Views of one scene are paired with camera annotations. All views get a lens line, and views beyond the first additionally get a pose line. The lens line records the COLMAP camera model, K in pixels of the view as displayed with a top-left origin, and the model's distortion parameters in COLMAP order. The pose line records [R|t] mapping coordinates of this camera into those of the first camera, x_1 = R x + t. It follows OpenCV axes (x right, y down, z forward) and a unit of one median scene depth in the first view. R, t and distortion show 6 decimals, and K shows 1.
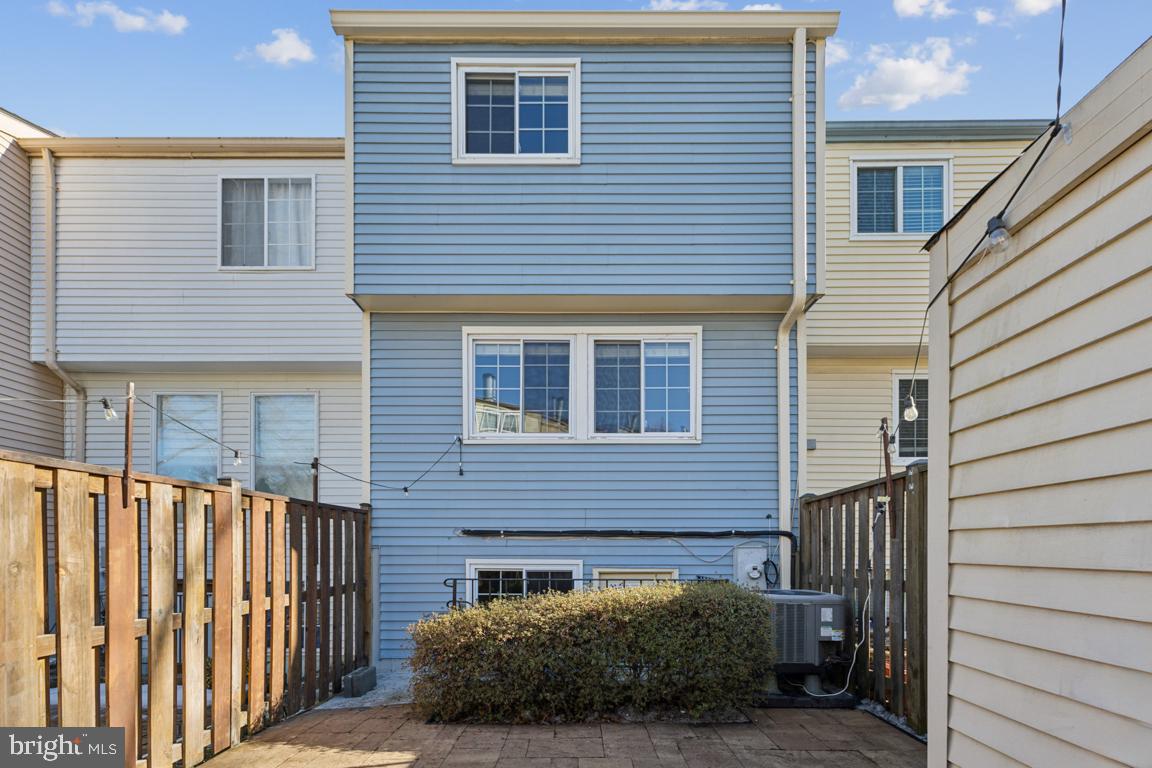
lens RADIAL K [[517.8, 0, 579.2], [0, 517.8, 550.6], [0, 0, 1]] dist [0.001688, 0.000230]
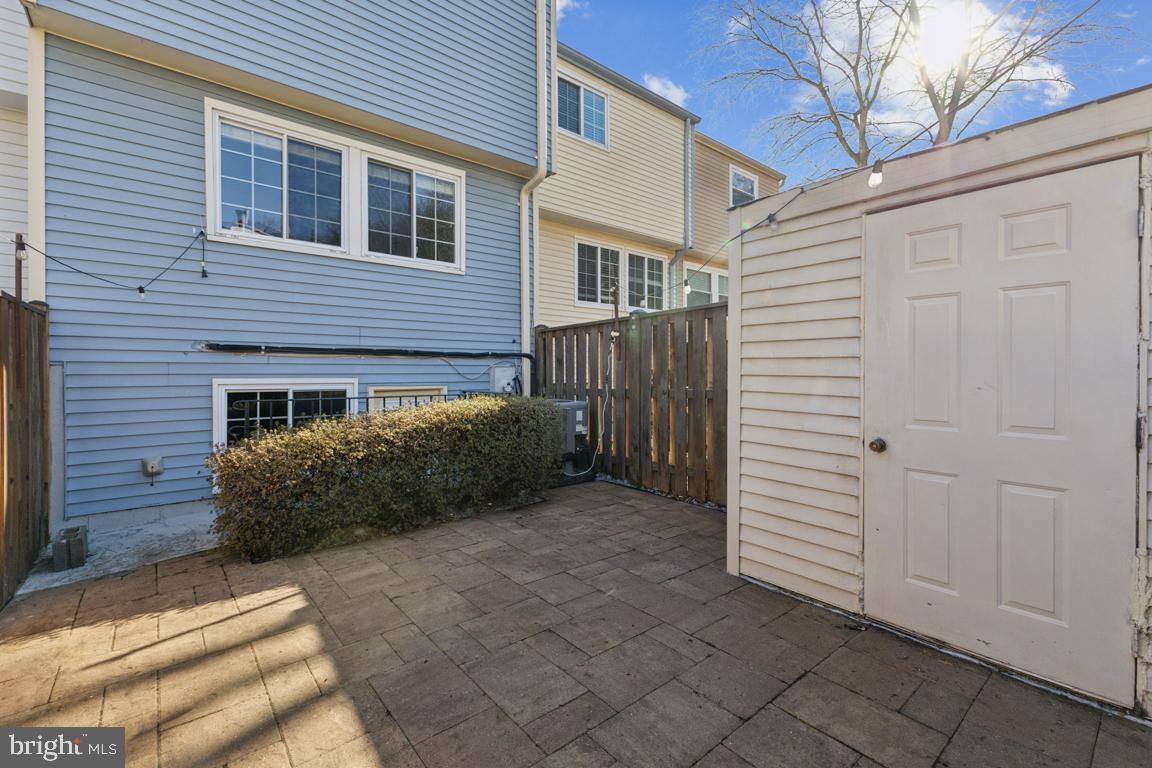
lens RADIAL K [[529.8, 0, 572.7], [0, 529.8, 377.1], [0, 0, 1]] dist [0.001857, -0.000026]
pose [[0.741484, -0.008416, 0.670918, -0.372070], [-0.000486, 0.999914, 0.013079, 0.002346], [-0.670971, -0.010024, 0.741416, -0.024726]]
